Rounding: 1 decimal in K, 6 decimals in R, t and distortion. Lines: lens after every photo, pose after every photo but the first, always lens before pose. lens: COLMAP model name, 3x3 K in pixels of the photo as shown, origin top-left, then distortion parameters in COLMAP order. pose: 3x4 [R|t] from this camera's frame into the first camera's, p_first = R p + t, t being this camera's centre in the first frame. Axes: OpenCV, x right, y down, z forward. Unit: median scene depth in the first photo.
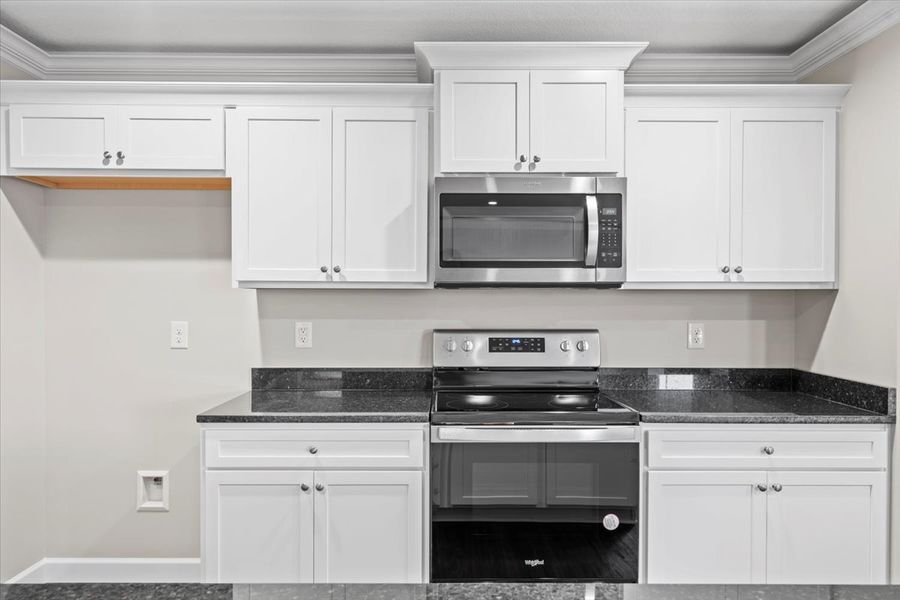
lens RADIAL K [[610.2, 0, 451.0], [0, 610.2, 304.0], [0, 0, 1]] dist [0.007842, 0.000579]
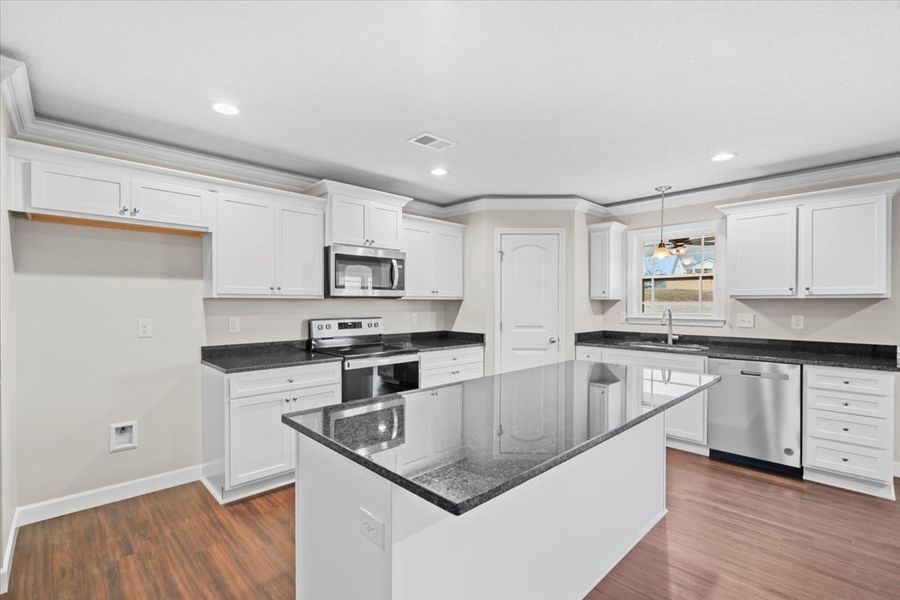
lens RADIAL K [[398.4, 0, 449.0], [0, 398.4, 301.1], [0, 0, 1]] dist [0.003096, 0.000345]
pose [[0.729713, 0.000593, 0.683754, -0.627123], [0.005149, 0.999967, -0.006361, -0.006171], [-0.683734, 0.008162, 0.729685, -0.248029]]
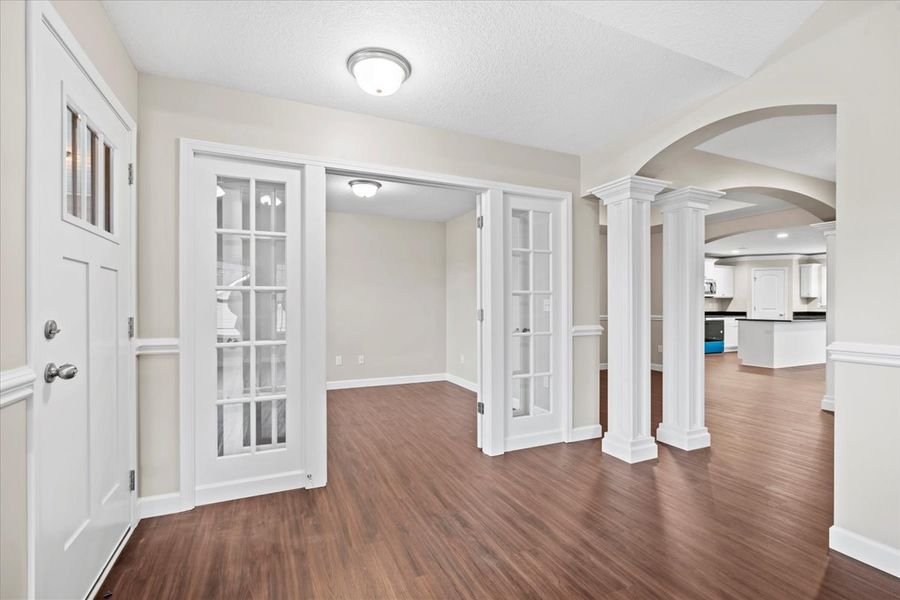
lens RADIAL K [[398.4, 0, 446.4], [0, 398.4, 304.5], [0, 0, 1]] dist [0.003096, 0.000345]
pose [[0.916107, 0.001330, 0.400931, -3.784729], [0.003421, 0.999932, -0.011134, 0.081747], [-0.400918, 0.011572, 0.916041, -1.614601]]
